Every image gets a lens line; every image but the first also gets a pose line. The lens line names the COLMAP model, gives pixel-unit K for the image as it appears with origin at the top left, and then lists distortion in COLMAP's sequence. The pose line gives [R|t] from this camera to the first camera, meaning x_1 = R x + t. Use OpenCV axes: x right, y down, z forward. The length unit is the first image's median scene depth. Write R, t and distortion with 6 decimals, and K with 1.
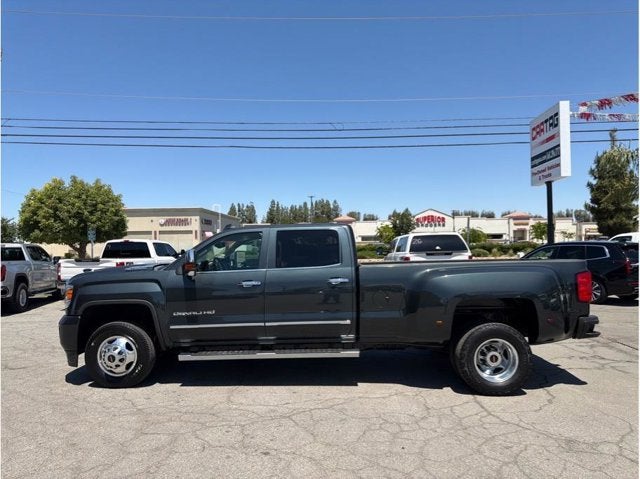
lens RADIAL K [[460.7, 0, 316.3], [0, 460.7, 238.0], [0, 0, 1]] dist [0.008773, -0.006838]
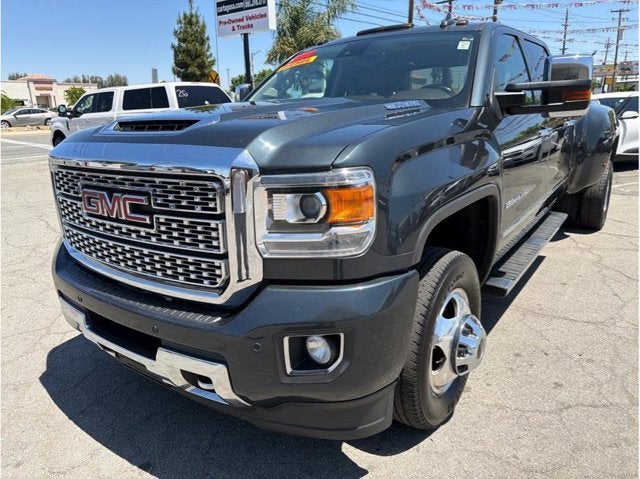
lens RADIAL K [[461.1, 0, 320.0], [0, 461.1, 239.5], [0, 0, 1]] dist [0.005543, -0.003258]
pose [[0.549781, -0.224843, 0.804479, -0.253526], [-0.004989, 0.962191, 0.272331, 0.023762], [-0.835294, -0.153736, 0.527872, 0.294452]]
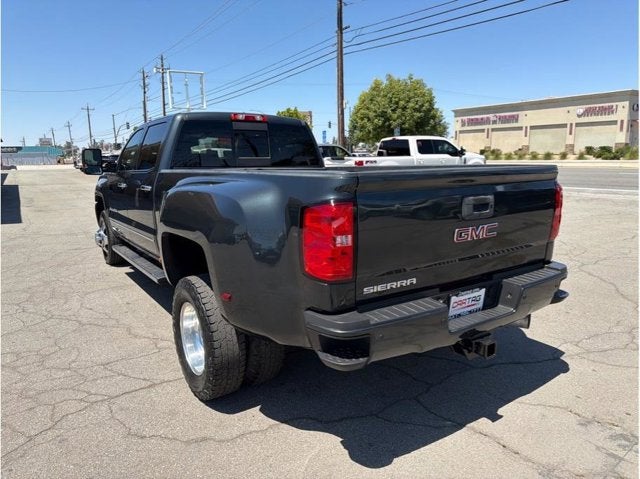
lens RADIAL K [[463.2, 0, 321.4], [0, 463.2, 242.9], [0, 0, 1]] dist [0.008472, -0.002545]
pose [[0.583932, 0.154454, -0.796974, 0.286272], [0.032498, 0.976499, 0.213057, 0.007445], [0.811151, -0.150311, 0.565190, 0.248469]]
